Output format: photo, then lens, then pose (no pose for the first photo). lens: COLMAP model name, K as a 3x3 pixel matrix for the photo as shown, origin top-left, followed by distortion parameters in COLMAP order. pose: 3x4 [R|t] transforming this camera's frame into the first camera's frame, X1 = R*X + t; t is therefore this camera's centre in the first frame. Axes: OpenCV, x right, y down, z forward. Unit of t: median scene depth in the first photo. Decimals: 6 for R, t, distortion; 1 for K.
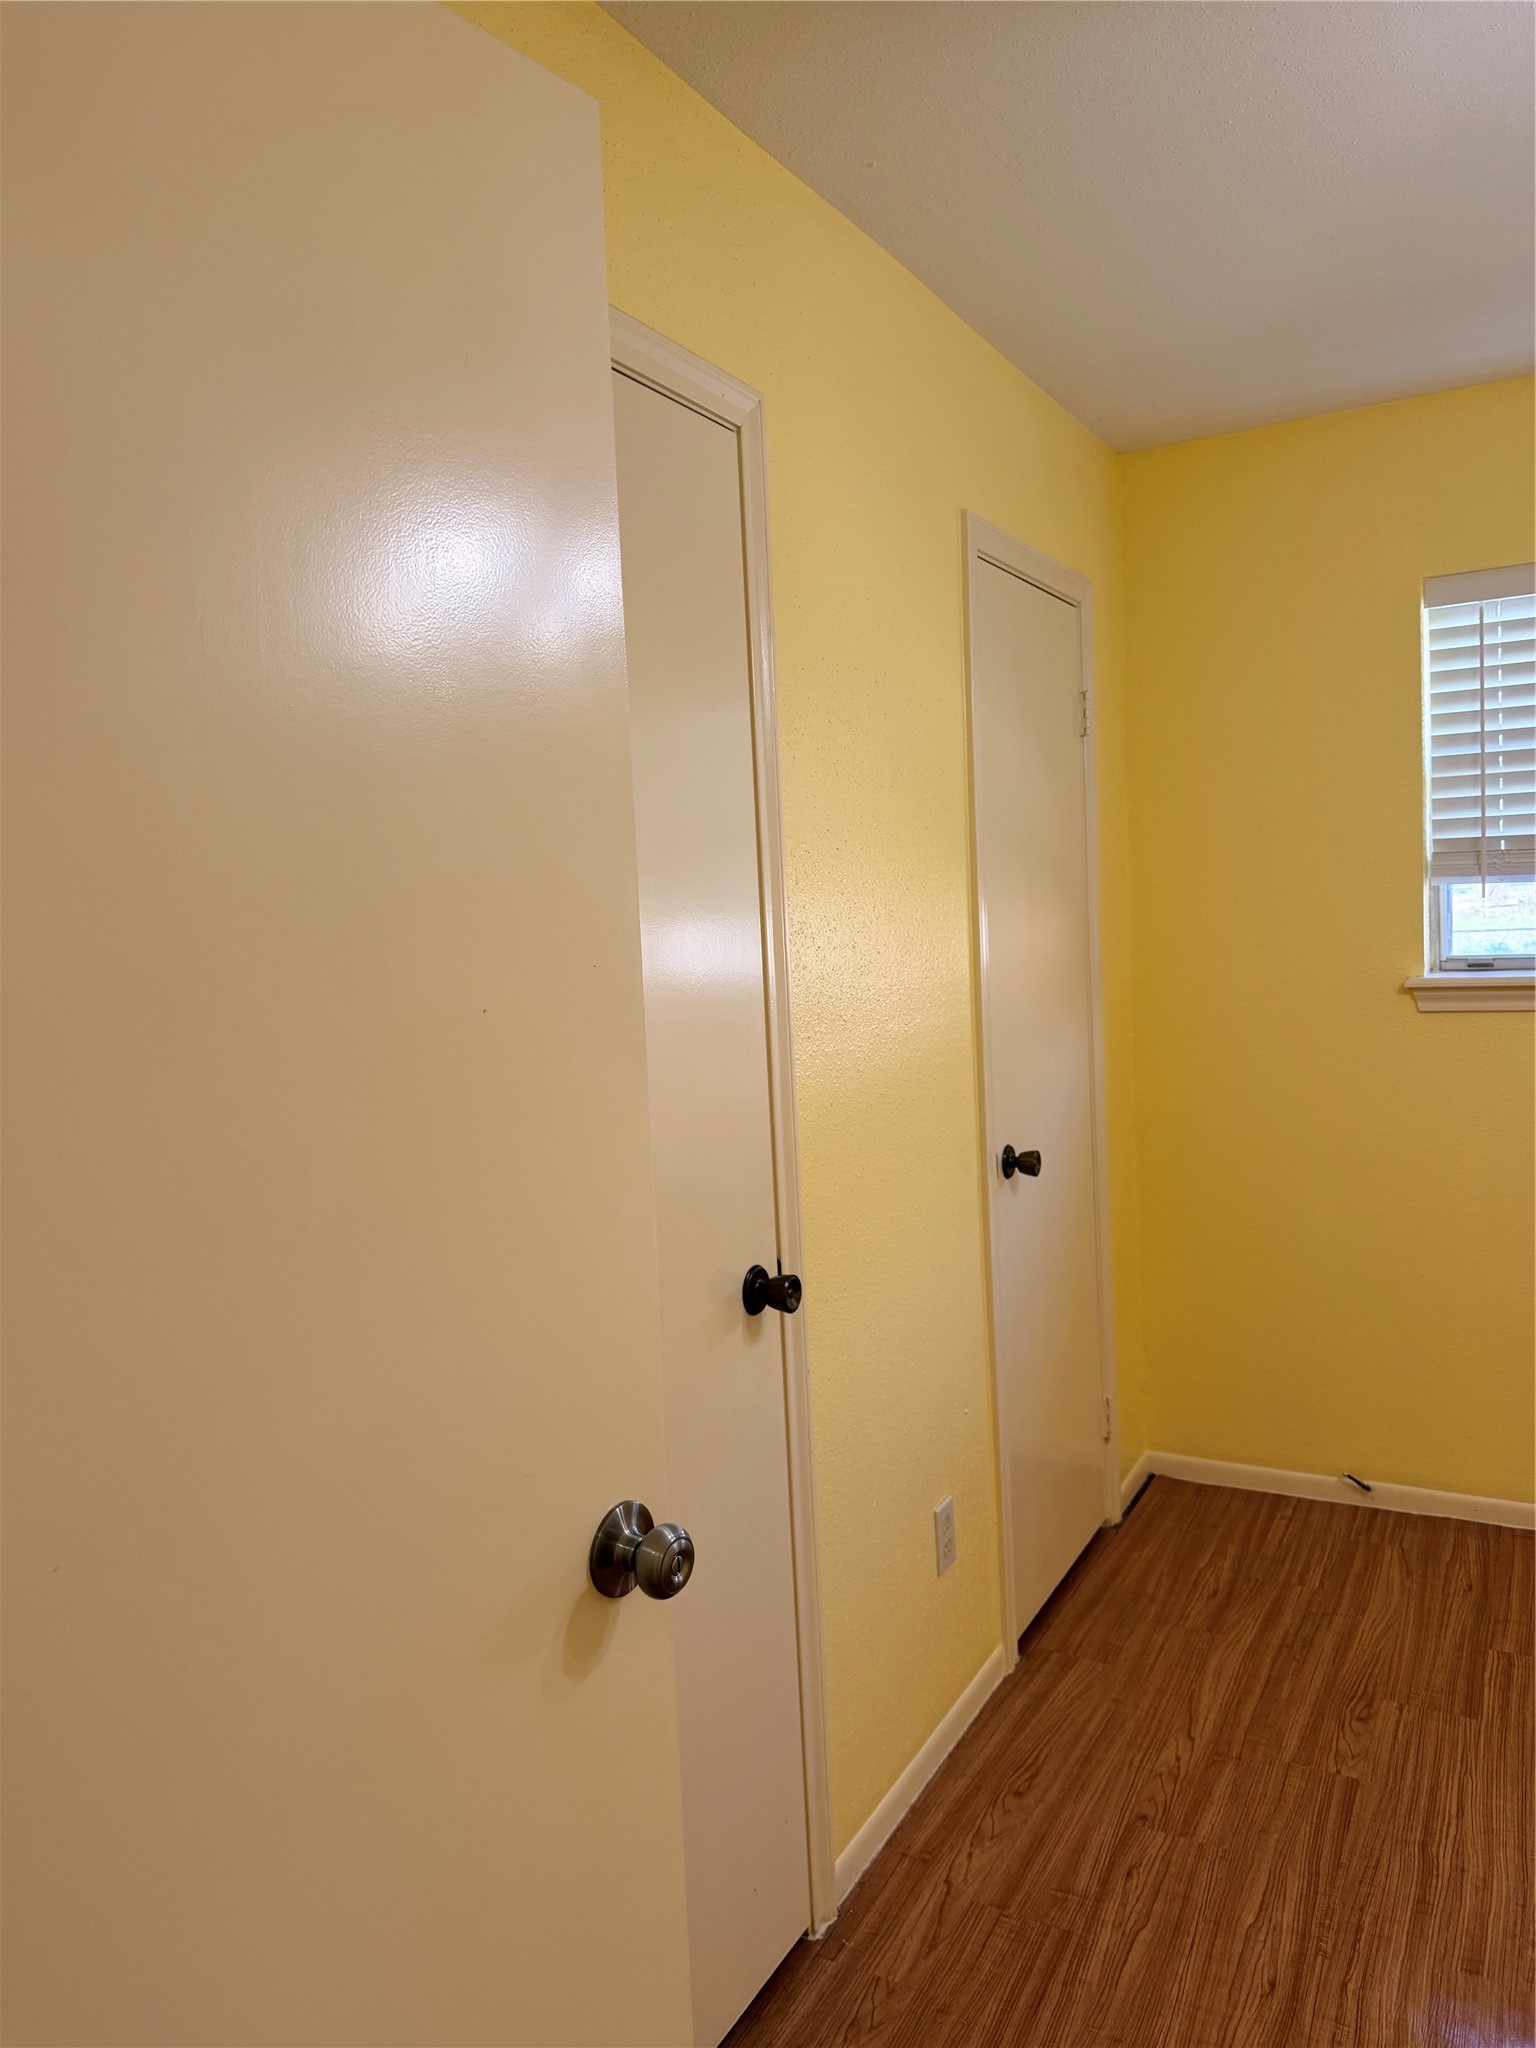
lens RADIAL K [[1435.4, 0, 764.0], [0, 1435.4, 1031.5], [0, 0, 1]] dist [-0.000611, -0.010780]
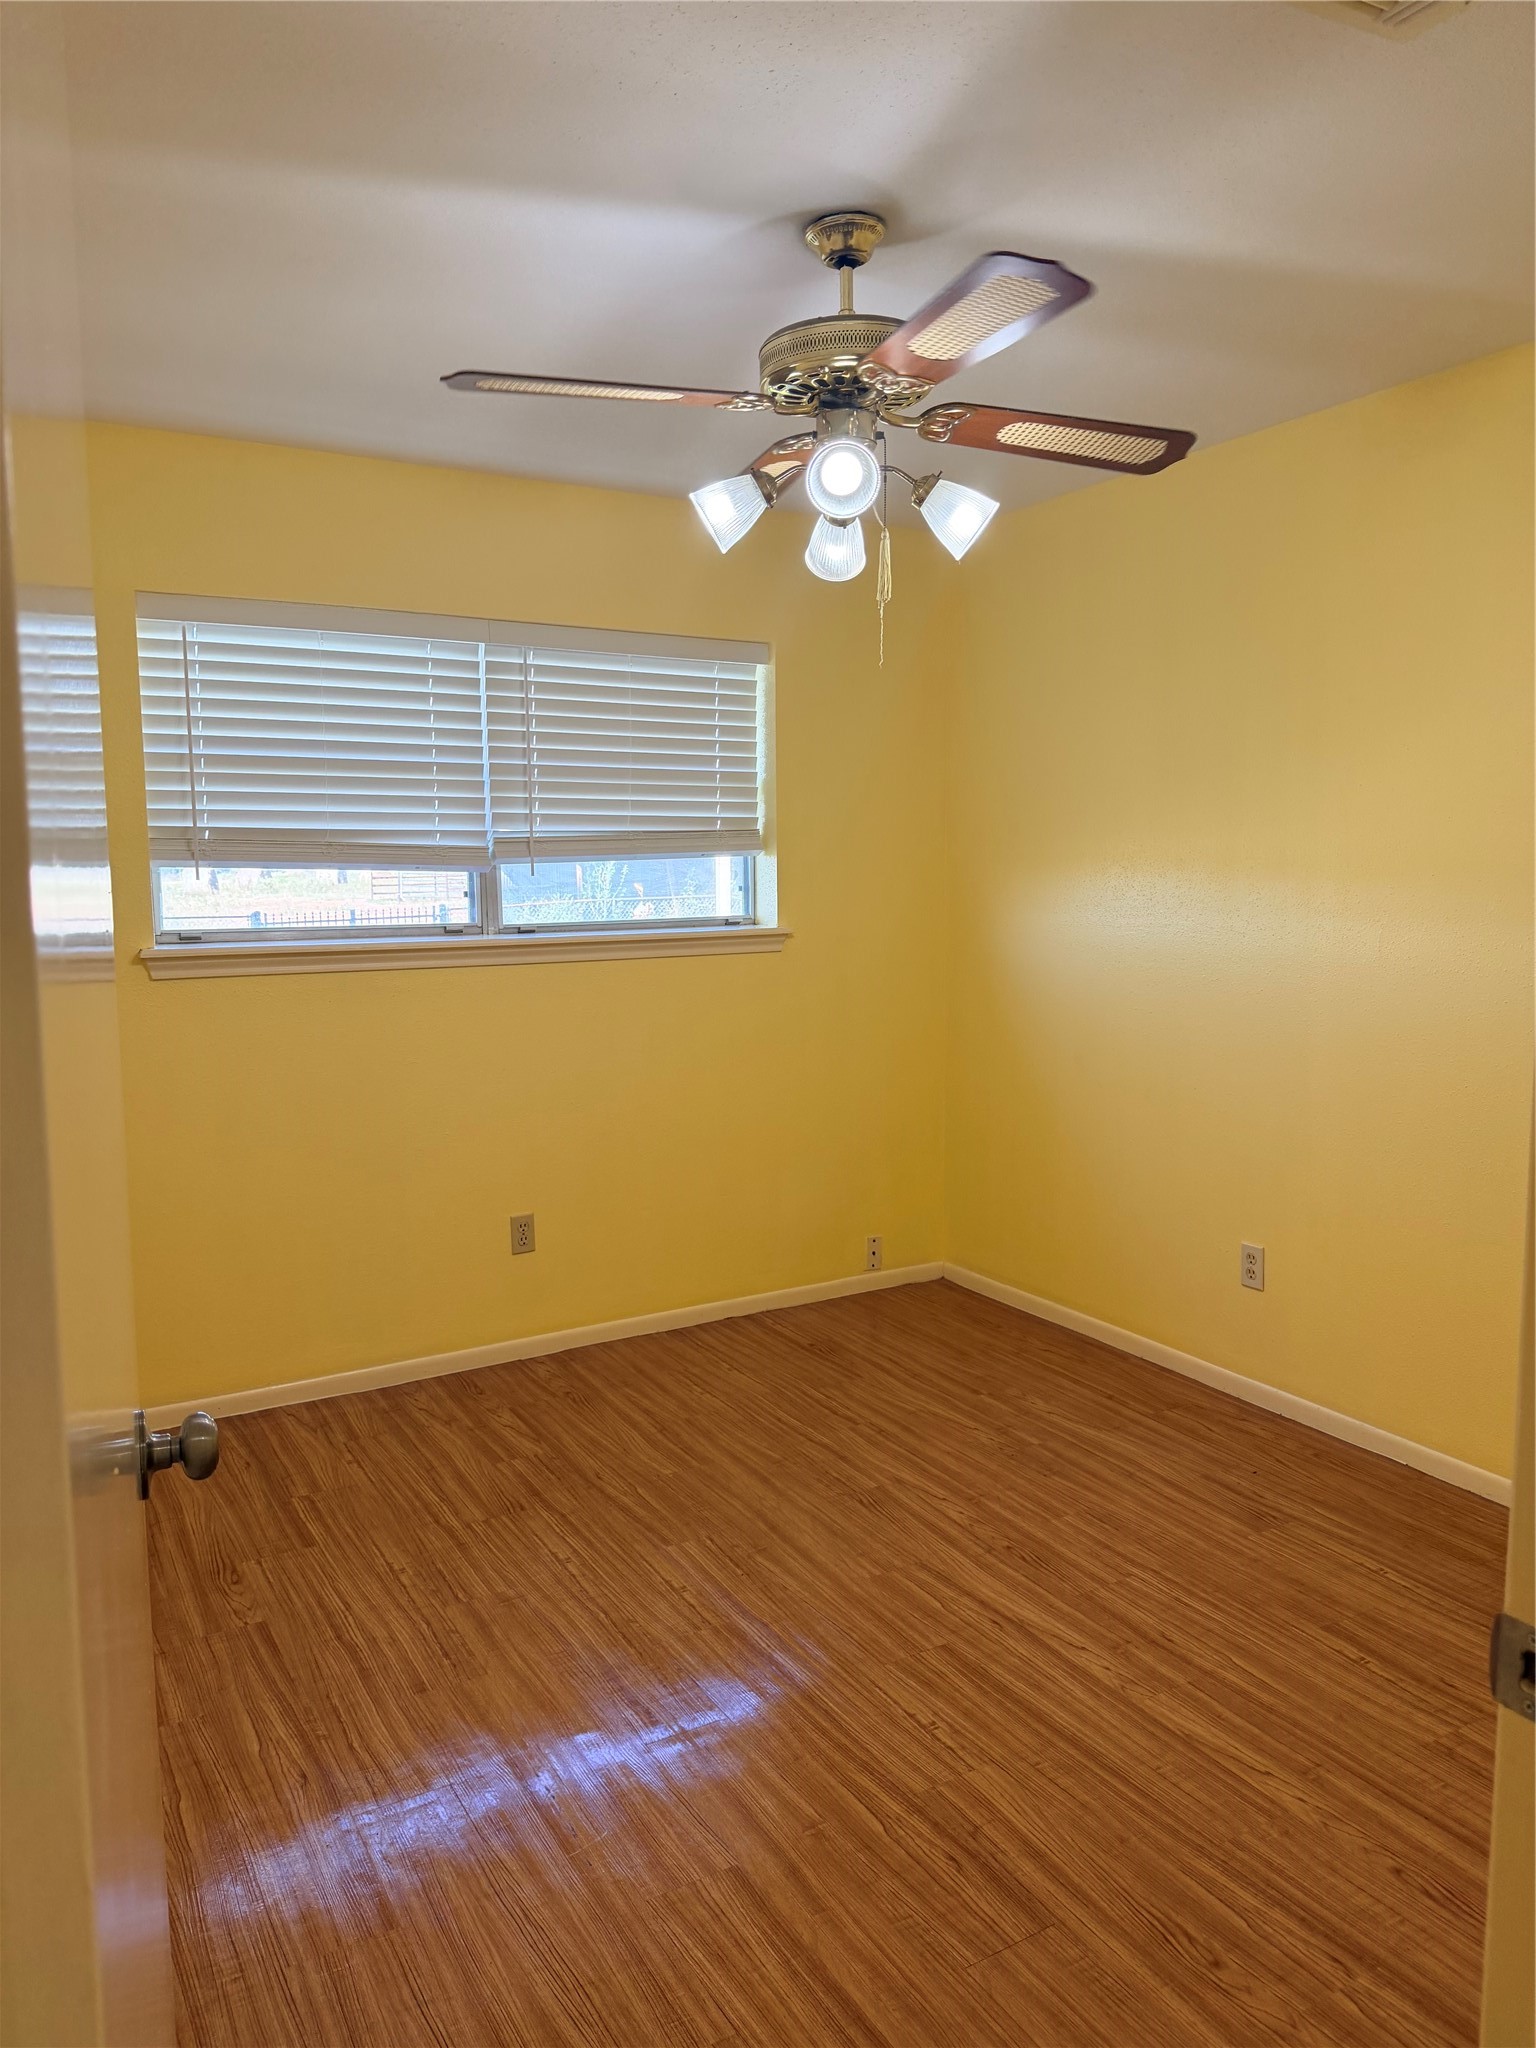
lens RADIAL K [[1435.4, 0, 764.0], [0, 1435.4, 1031.5], [0, 0, 1]] dist [-0.000611, -0.010780]
pose [[0.505108, -0.056538, 0.861202, -0.369890], [0.049618, 0.998104, 0.036424, 0.012906], [-0.861629, 0.024333, 0.506955, 0.030968]]
